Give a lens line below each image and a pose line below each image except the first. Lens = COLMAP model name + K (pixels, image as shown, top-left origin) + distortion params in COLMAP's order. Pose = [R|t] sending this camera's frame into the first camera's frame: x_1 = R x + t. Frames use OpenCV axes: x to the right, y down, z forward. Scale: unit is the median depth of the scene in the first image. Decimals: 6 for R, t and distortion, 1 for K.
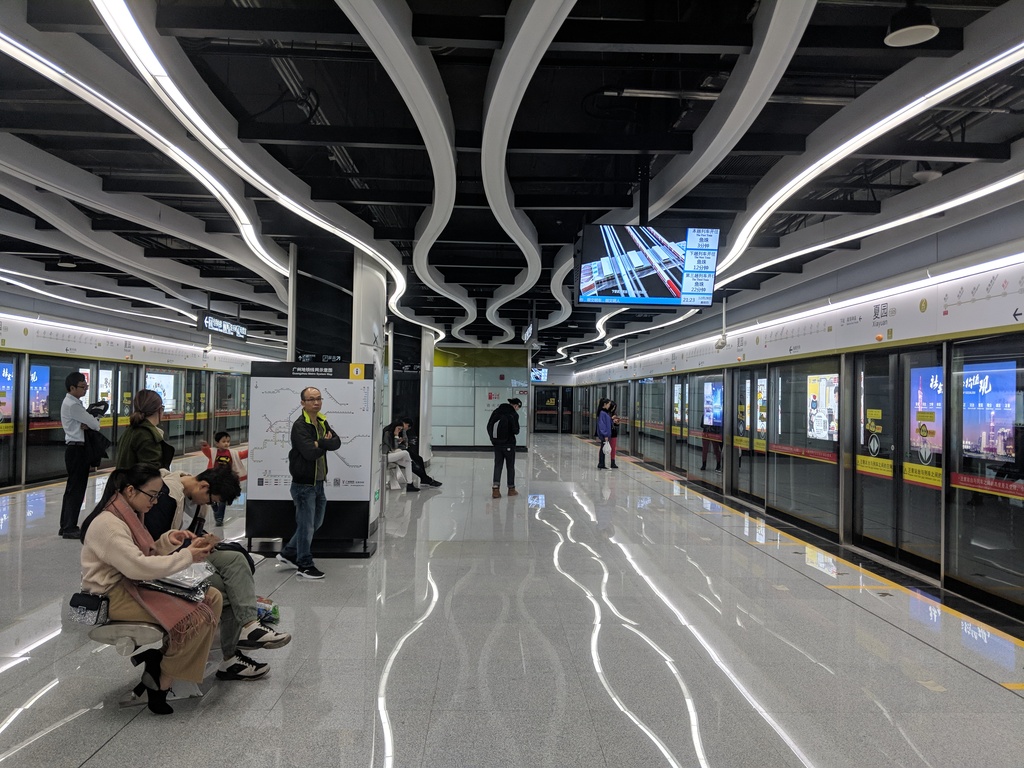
lens RADIAL K [[899.7, 0, 512.9], [0, 899.7, 396.5], [0, 0, 1]] dist [0.013062, 0.002645]
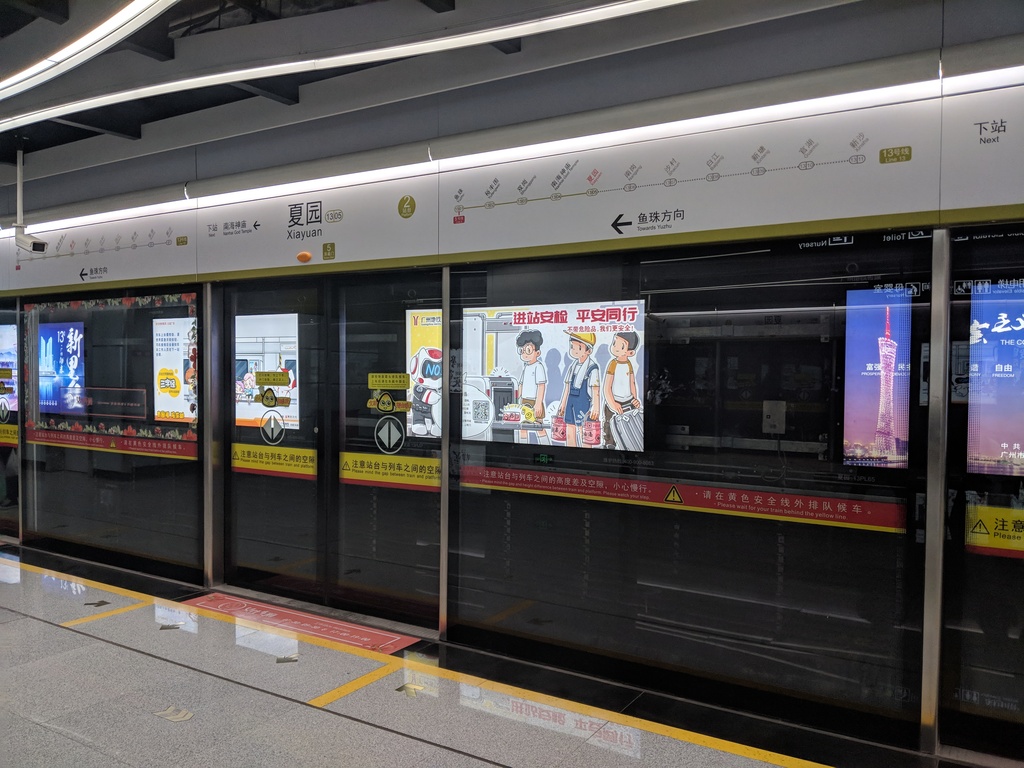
lens RADIAL K [[899.7, 0, 512.9], [0, 899.7, 396.5], [0, 0, 1]] dist [0.013062, 0.002645]
pose [[0.591375, -0.042957, 0.805252, -0.015107], [0.004193, 0.998730, 0.050198, 0.000758], [-0.806386, -0.026309, 0.590804, 0.556521]]
